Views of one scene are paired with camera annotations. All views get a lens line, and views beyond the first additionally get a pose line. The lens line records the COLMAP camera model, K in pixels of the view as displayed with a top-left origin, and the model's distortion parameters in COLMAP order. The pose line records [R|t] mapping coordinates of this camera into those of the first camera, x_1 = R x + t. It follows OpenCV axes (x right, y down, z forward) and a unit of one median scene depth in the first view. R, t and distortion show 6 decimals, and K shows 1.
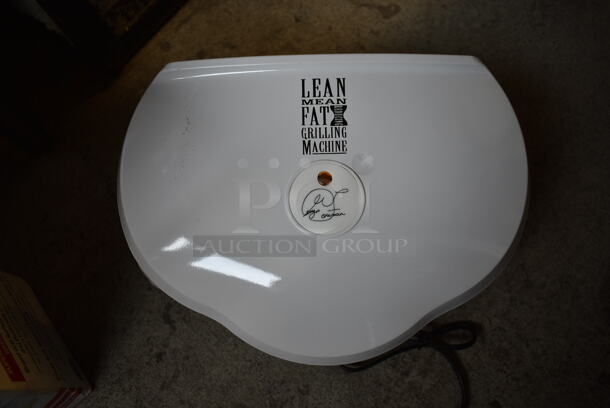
lens RADIAL K [[458.0, 0, 308.0], [0, 458.0, 204.8], [0, 0, 1]] dist [-0.026385, 0.012509]
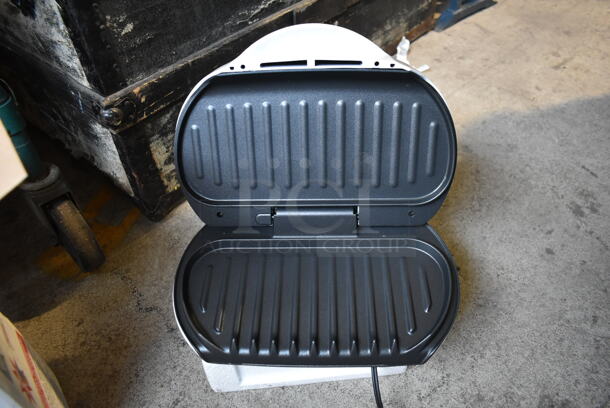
lens RADIAL K [[458.0, 0, 307.8], [0, 458.0, 203.7], [0, 0, 1]] dist [-0.026385, 0.012509]
pose [[0.996218, 0.083374, 0.024444, -0.046956], [-0.065728, 0.907198, -0.415537, 0.241648], [-0.056821, 0.412359, 0.909248, -0.295724]]
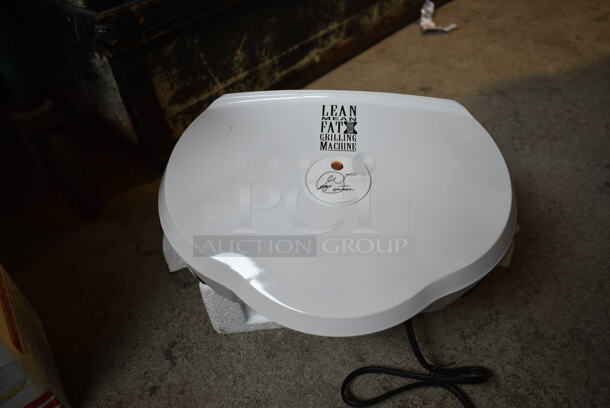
lens RADIAL K [[458.0, 0, 308.1], [0, 458.0, 202.2], [0, 0, 1]] dist [-0.026385, 0.012509]
pose [[0.997231, 0.058366, -0.046085, 0.015167], [-0.073201, 0.879699, -0.469864, 0.424989], [0.013117, 0.471936, 0.881535, -0.011845]]
